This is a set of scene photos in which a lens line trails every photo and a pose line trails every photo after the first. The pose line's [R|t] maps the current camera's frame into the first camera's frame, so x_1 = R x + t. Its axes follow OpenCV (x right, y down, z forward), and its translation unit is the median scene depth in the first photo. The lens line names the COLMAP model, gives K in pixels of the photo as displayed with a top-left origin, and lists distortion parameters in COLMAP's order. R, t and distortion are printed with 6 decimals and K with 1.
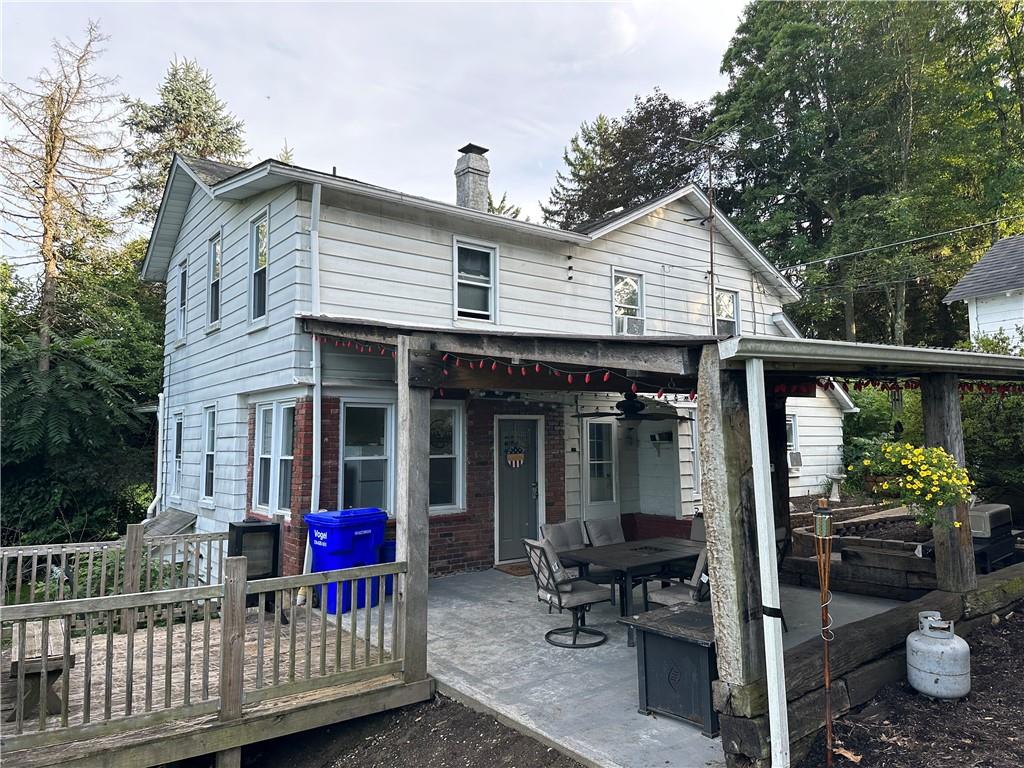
lens RADIAL K [[710.3, 0, 512.0], [0, 710.3, 384.0], [0, 0, 1]] dist [0.105437, -0.120731]
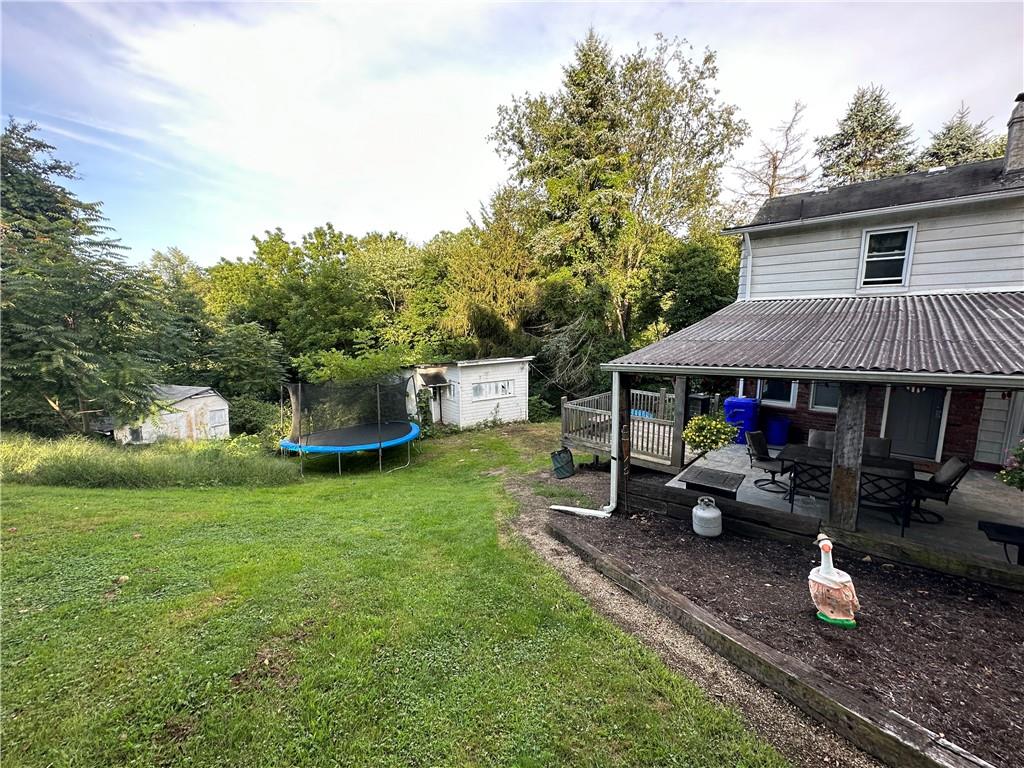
lens RADIAL K [[415.2, 0, 509.8], [0, 415.2, 385.3], [0, 0, 1]] dist [-0.000516, 0.000154]
pose [[0.195439, 0.156365, -0.968170, 0.620839], [0.085717, 0.980706, 0.175693, -0.101890], [0.976963, -0.117326, 0.178265, 0.102136]]
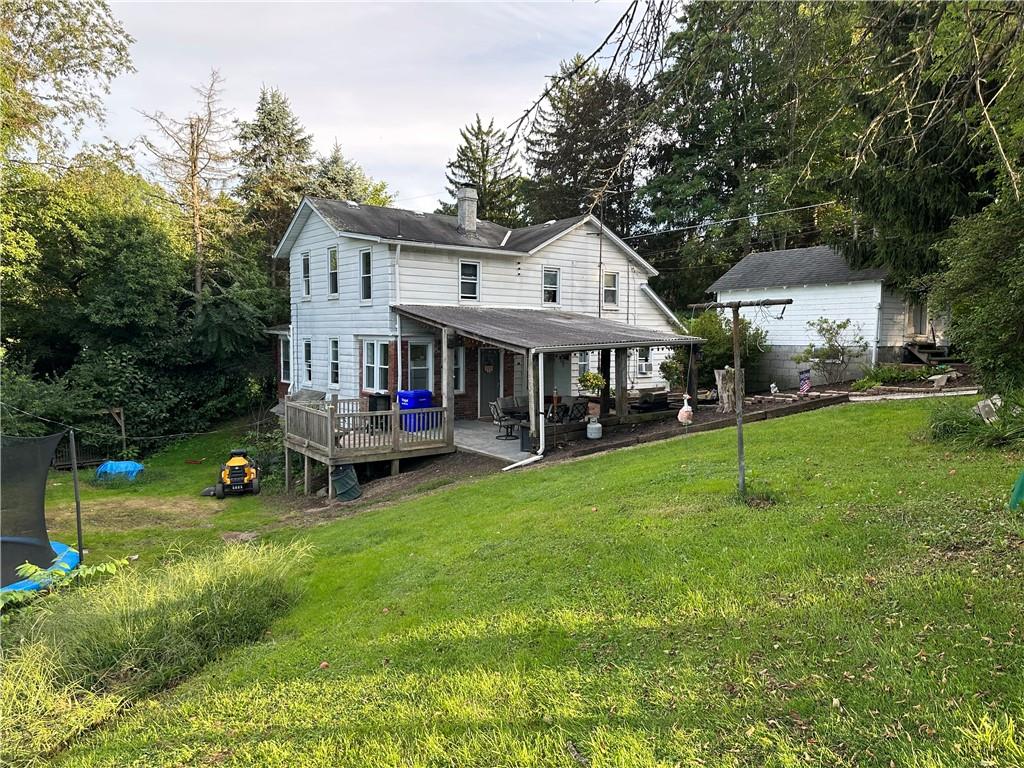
lens RADIAL K [[719.9, 0, 512.7], [0, 719.9, 388.0], [0, 0, 1]] dist [0.089303, -0.130585]
pose [[0.999696, 0.015726, 0.018977, 0.035615], [-0.018487, 0.987675, 0.155424, -0.159748], [-0.016299, -0.155727, 0.987666, -1.039958]]
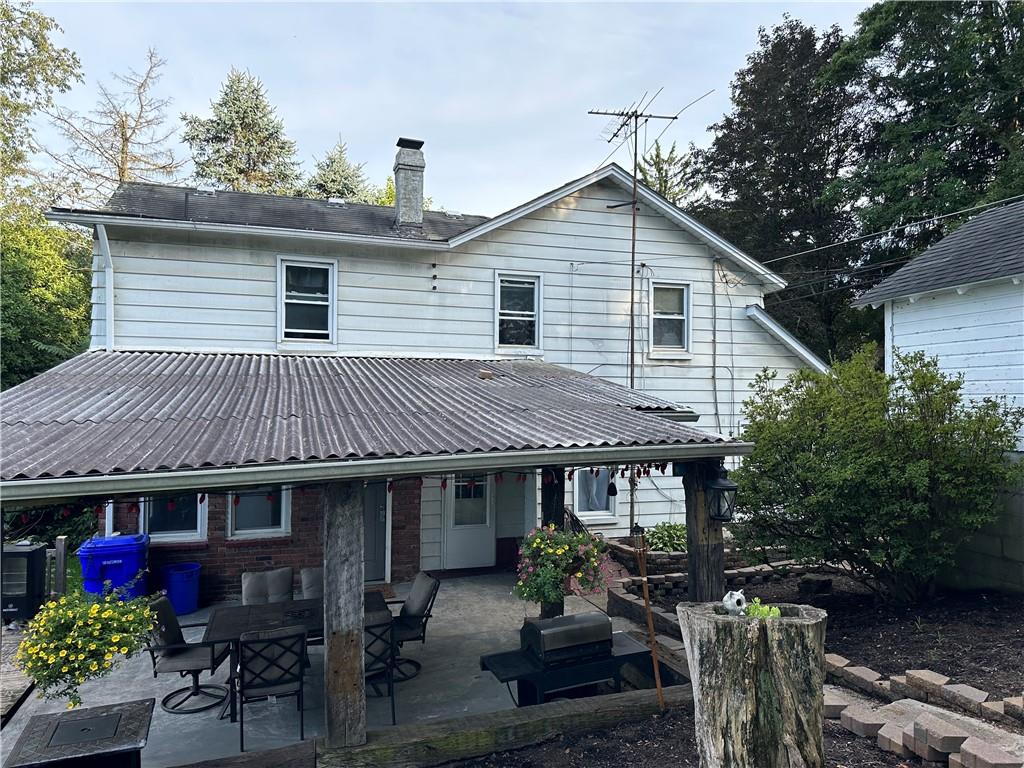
lens RADIAL K [[719.9, 0, 512.7], [0, 719.9, 388.0], [0, 0, 1]] dist [0.089303, -0.130585]
pose [[0.948575, 0.010506, -0.316377, 0.519358], [0.010952, 0.997762, 0.065970, -0.085373], [0.316362, -0.066042, 0.946337, 0.139974]]
